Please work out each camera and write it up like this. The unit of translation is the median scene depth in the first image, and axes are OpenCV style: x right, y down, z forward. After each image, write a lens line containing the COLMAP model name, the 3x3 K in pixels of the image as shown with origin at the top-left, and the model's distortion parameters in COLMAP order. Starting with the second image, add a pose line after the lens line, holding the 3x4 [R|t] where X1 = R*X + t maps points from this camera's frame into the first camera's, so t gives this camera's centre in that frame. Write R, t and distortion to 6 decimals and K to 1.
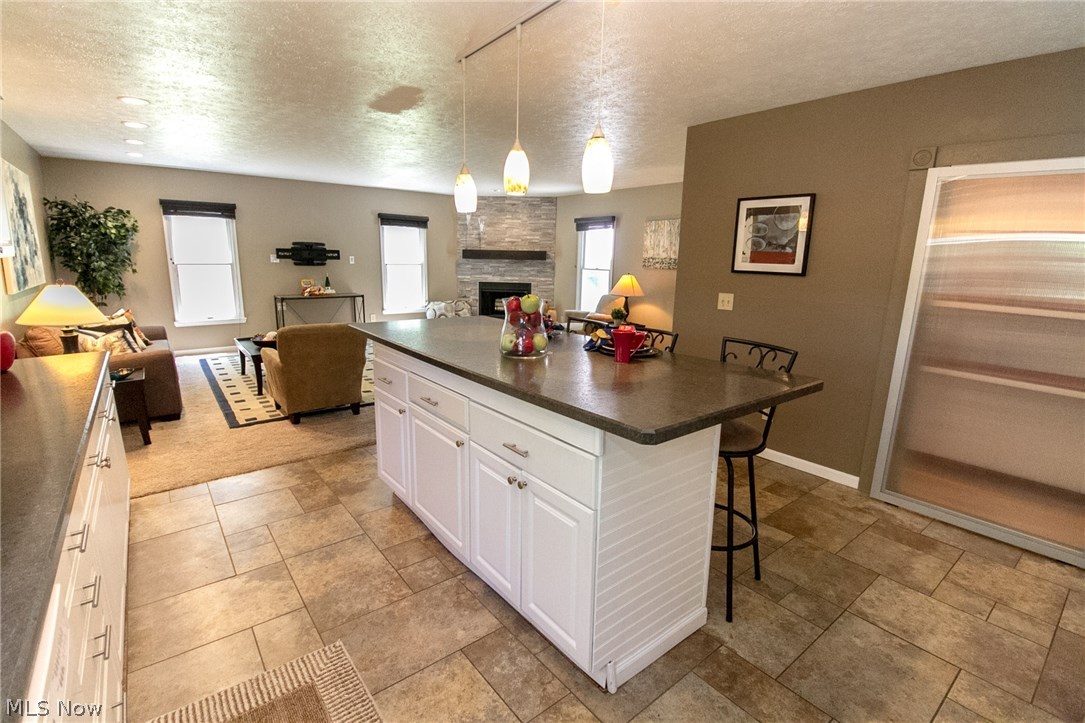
lens RADIAL K [[502.8, 0, 538.3], [0, 502.8, 358.6], [0, 0, 1]] dist [0.002765, -0.015031]
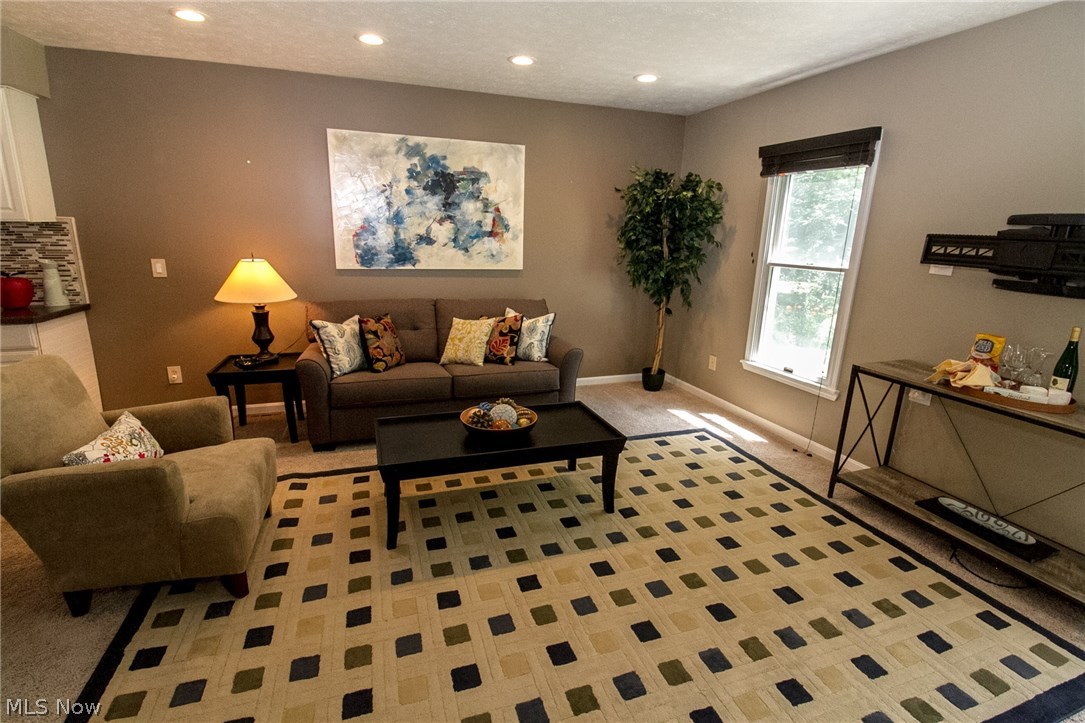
lens RADIAL K [[502.8, 0, 538.3], [0, 502.8, 358.6], [0, 0, 1]] dist [0.002765, -0.015031]
pose [[-0.316381, 0.203856, -0.926469, -0.089412], [-0.226459, 0.932170, 0.282444, -0.171081], [0.921205, 0.299167, -0.248756, 0.840273]]
